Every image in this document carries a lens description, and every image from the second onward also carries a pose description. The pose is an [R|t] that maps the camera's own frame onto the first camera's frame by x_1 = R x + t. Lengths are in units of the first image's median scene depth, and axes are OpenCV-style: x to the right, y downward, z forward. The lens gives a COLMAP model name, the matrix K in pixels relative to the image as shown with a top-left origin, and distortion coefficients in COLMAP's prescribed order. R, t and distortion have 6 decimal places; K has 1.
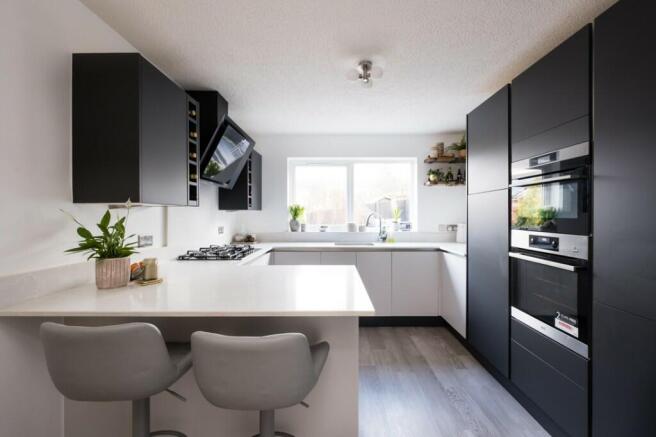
lens RADIAL K [[295.1, 0, 328.0], [0, 295.1, 218.5], [0, 0, 1]] dist [0.001201, 0.000121]
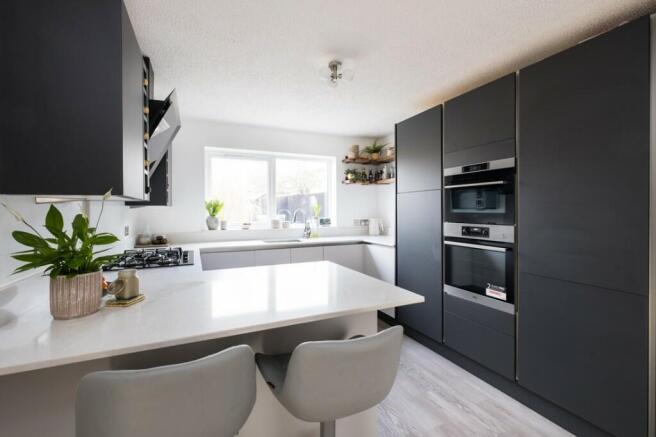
lens RADIAL K [[297.2, 0, 328.4], [0, 297.2, 215.7], [0, 0, 1]] dist [-0.000970, -0.000050]
pose [[0.906736, -0.010452, 0.421570, -0.221022], [0.009210, 0.999945, 0.004982, -0.000863], [-0.421599, -0.000635, 0.906782, 0.047989]]
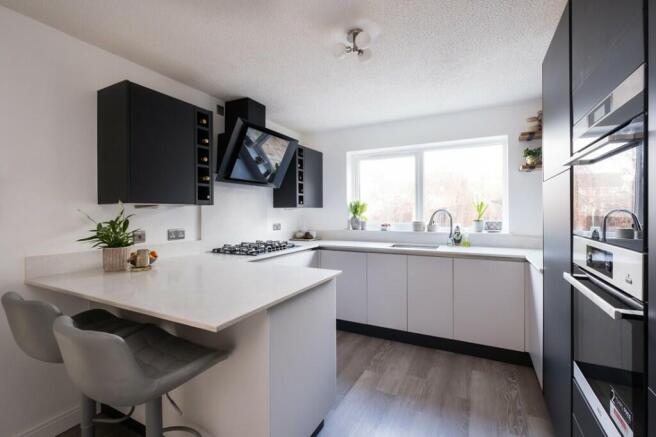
lens RADIAL K [[295.9, 0, 316.3], [0, 295.9, 215.3], [0, 0, 1]] dist [-0.001750, -0.000004]
pose [[0.883556, 0.001470, -0.468324, 0.279005], [-0.001723, 0.999999, -0.000112, -0.001990], [0.468323, 0.000906, 0.883557, 0.132777]]
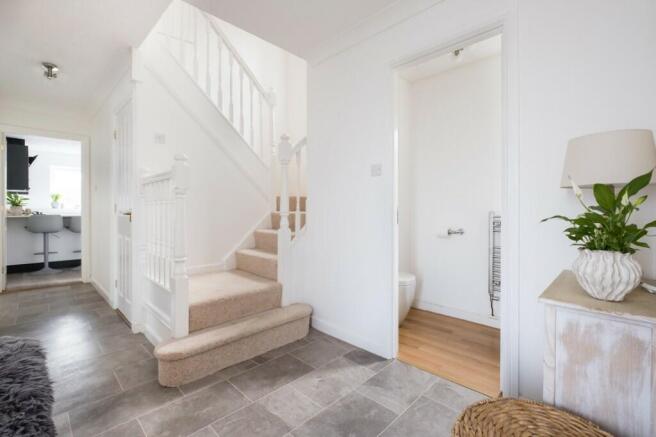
lens RADIAL K [[295.1, 0, 328.0], [0, 295.1, 218.5], [0, 0, 1]] dist [0.001201, 0.000121]
pose [[0.692110, -0.014705, 0.721642, -0.332519], [-0.001013, 0.999772, 0.021343, 0.084753], [-0.721792, -0.015503, 0.691937, -1.815936]]
